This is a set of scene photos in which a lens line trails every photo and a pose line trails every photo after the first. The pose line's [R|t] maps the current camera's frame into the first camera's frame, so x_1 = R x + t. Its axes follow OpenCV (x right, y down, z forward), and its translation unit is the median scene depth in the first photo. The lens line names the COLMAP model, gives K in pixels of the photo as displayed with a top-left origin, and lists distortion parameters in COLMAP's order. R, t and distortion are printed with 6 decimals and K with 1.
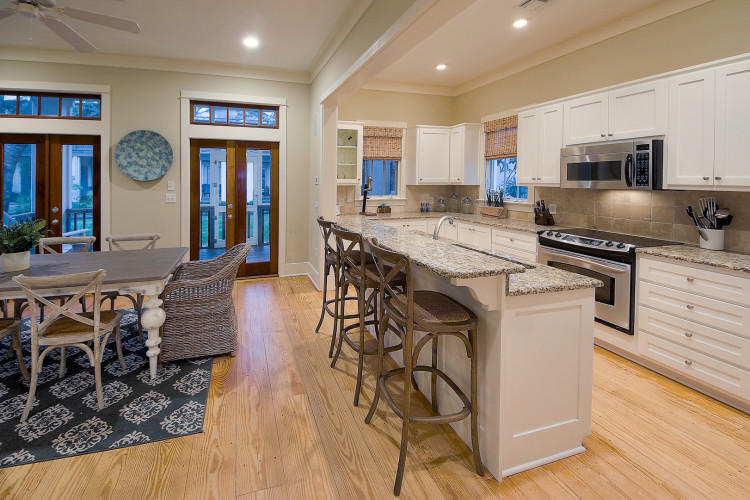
lens RADIAL K [[314.7, 0, 329.8], [0, 314.7, 178.6], [0, 0, 1]] dist [0.008404, -0.006317]
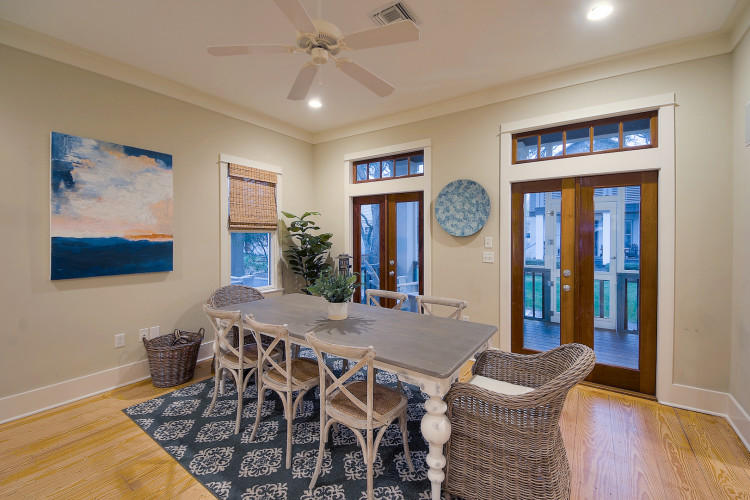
lens RADIAL K [[314.7, 0, 382.7], [0, 314.7, 237.3], [0, 0, 1]] dist [0.008404, -0.006317]
pose [[0.648205, 0.000082, -0.761466, -0.066395], [0.003529, 0.999989, 0.003112, 0.008009], [0.761457, -0.004705, 0.648198, 0.318940]]
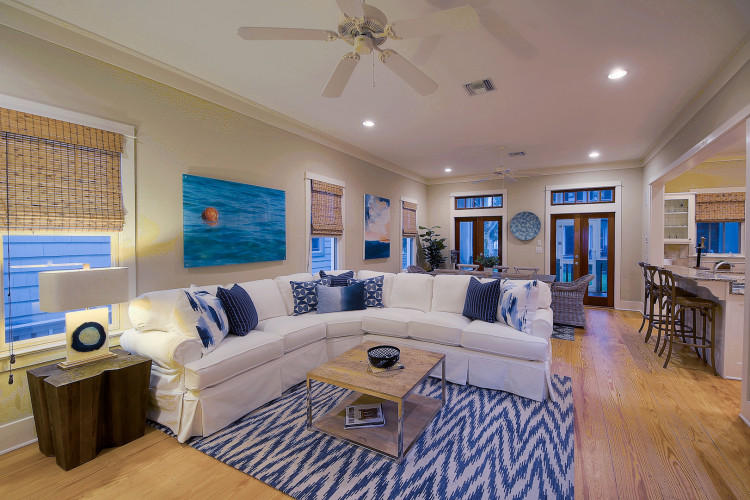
lens RADIAL K [[314.7, 0, 407.0], [0, 314.7, 240.5], [0, 0, 1]] dist [0.008404, -0.006317]
pose [[0.718972, 0.001862, -0.695036, 0.211423], [0.002162, 0.999986, 0.004916, -0.001635], [0.695036, -0.005037, 0.718958, -0.928374]]
